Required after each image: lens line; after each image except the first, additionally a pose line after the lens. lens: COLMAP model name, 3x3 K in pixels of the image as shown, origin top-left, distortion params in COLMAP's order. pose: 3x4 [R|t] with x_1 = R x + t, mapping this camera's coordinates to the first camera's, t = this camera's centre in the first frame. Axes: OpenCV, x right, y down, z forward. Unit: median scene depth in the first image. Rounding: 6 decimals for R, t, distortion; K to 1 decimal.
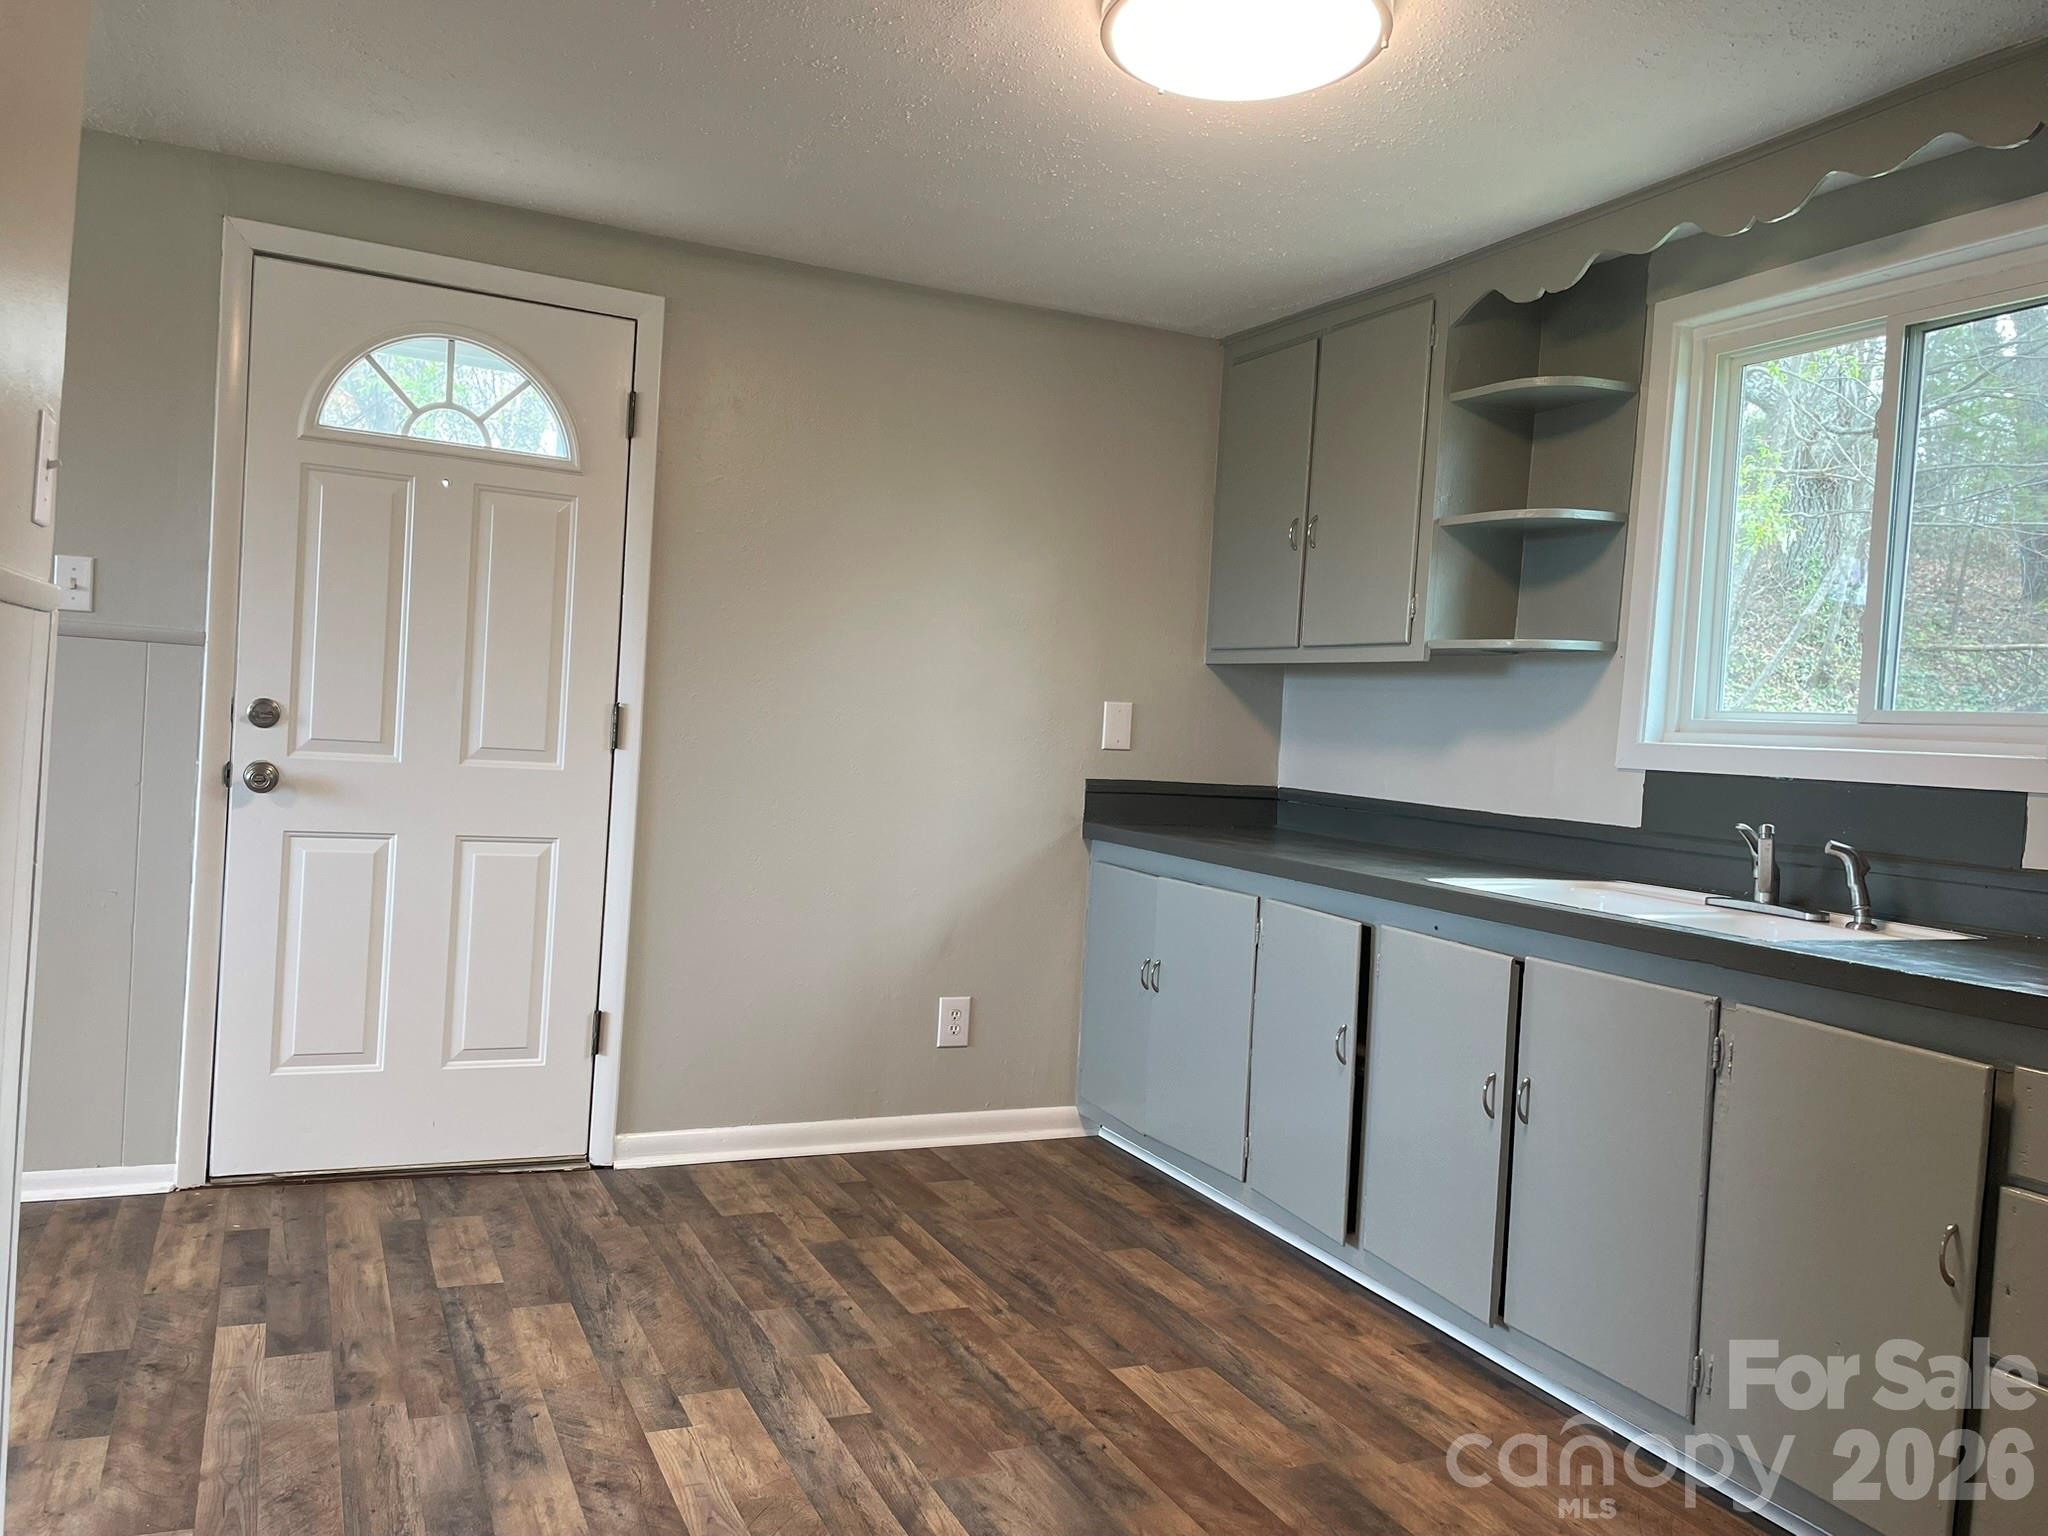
lens RADIAL K [[1558.2, 0, 1024.0], [0, 1558.2, 768.0], [0, 0, 1]] dist [0.055609, 0.001083]
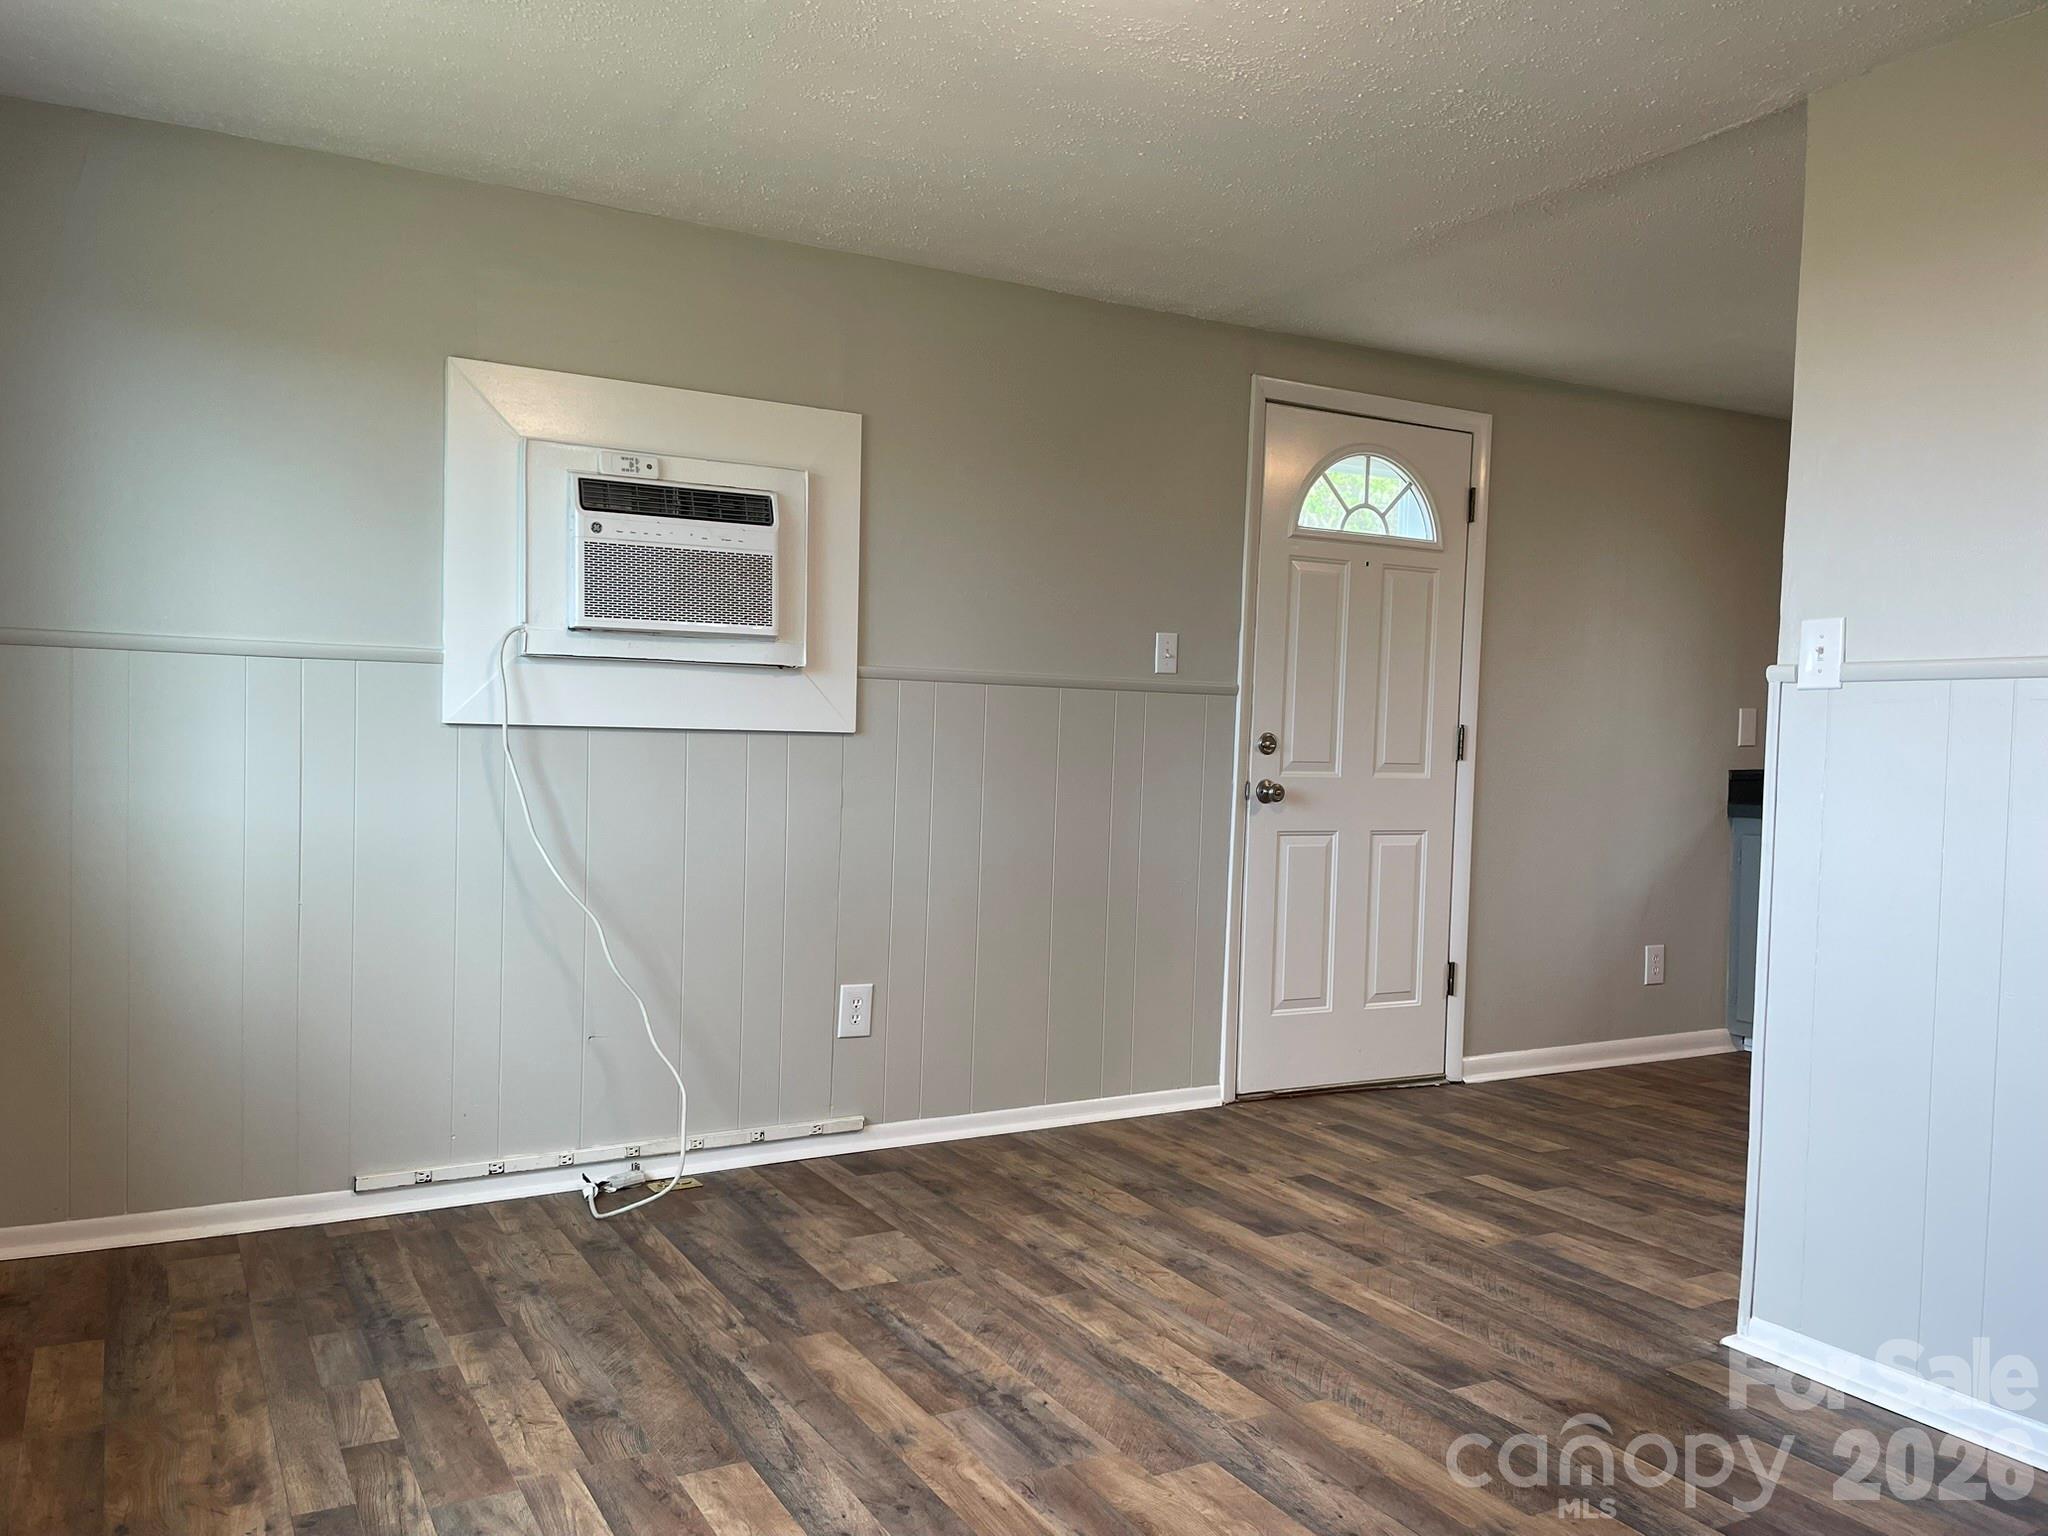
lens RADIAL K [[1536.8, 0, 1014.2], [0, 1536.8, 757.9], [0, 0, 1]] dist [-0.006781, -0.001804]
pose [[0.995852, -0.035407, 0.083819, -0.762964], [0.035162, 0.999372, 0.004394, -0.034177], [-0.083922, -0.001429, 0.996471, -0.254826]]
